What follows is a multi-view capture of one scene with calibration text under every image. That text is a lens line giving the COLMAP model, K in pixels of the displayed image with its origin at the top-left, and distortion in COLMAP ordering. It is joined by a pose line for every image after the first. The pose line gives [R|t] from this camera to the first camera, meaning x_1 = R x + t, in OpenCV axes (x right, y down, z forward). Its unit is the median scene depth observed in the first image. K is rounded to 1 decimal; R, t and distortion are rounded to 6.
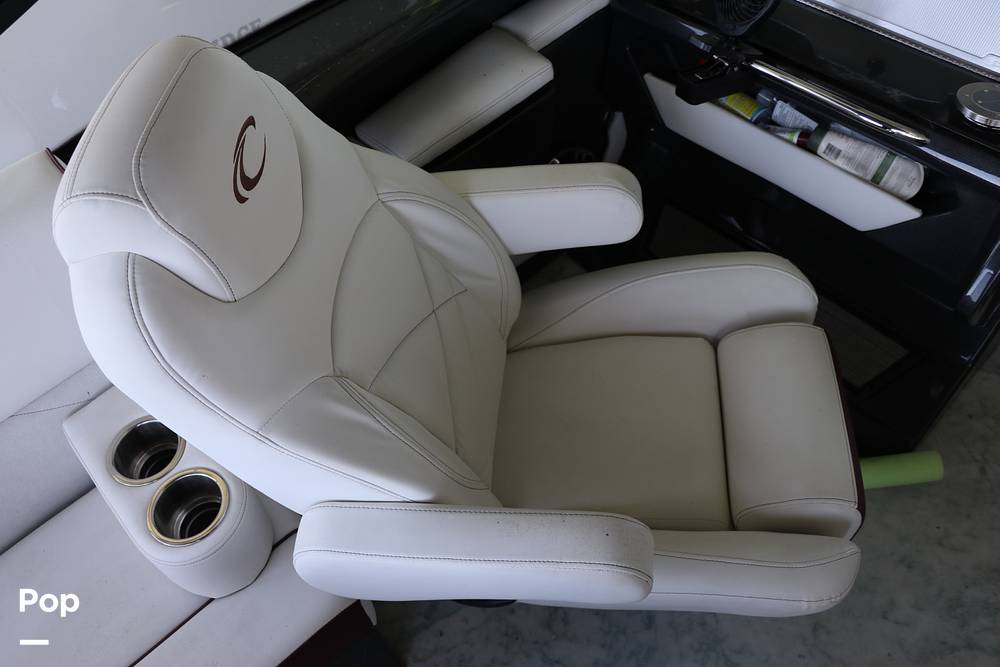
lens RADIAL K [[817.4, 0, 494.7], [0, 817.4, 349.7], [0, 0, 1]] dist [-0.187669, 0.158222]
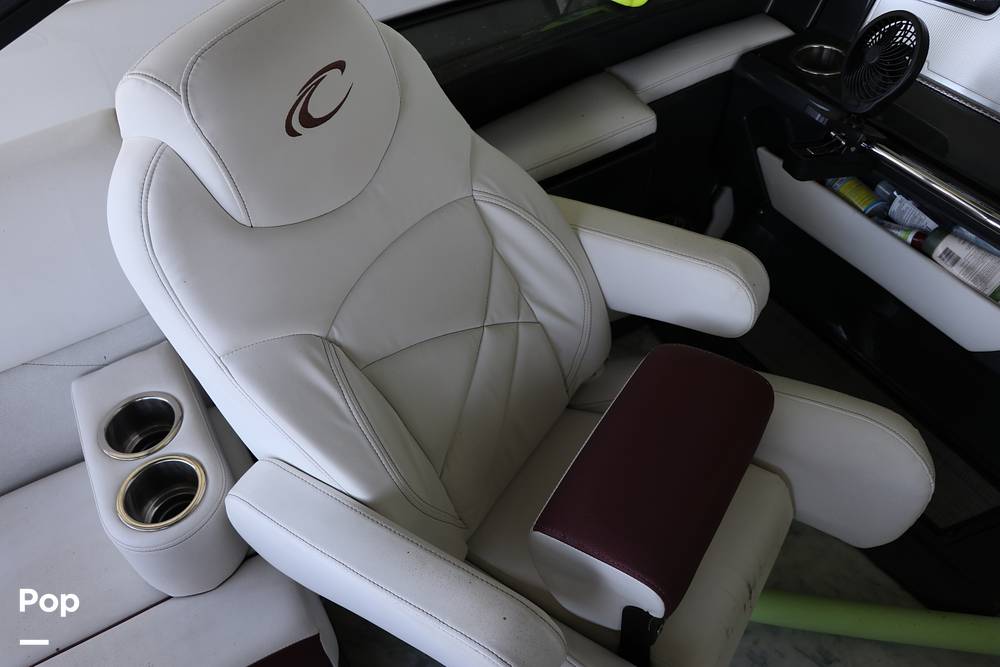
lens RADIAL K [[817.4, 0, 494.7], [0, 817.4, 349.7], [0, 0, 1]] dist [-0.187669, 0.158222]
pose [[0.972654, 0.188057, -0.136307, 0.067901], [-0.199306, 0.977132, -0.074091, 0.018053], [0.119257, 0.099232, 0.987892, 0.078380]]
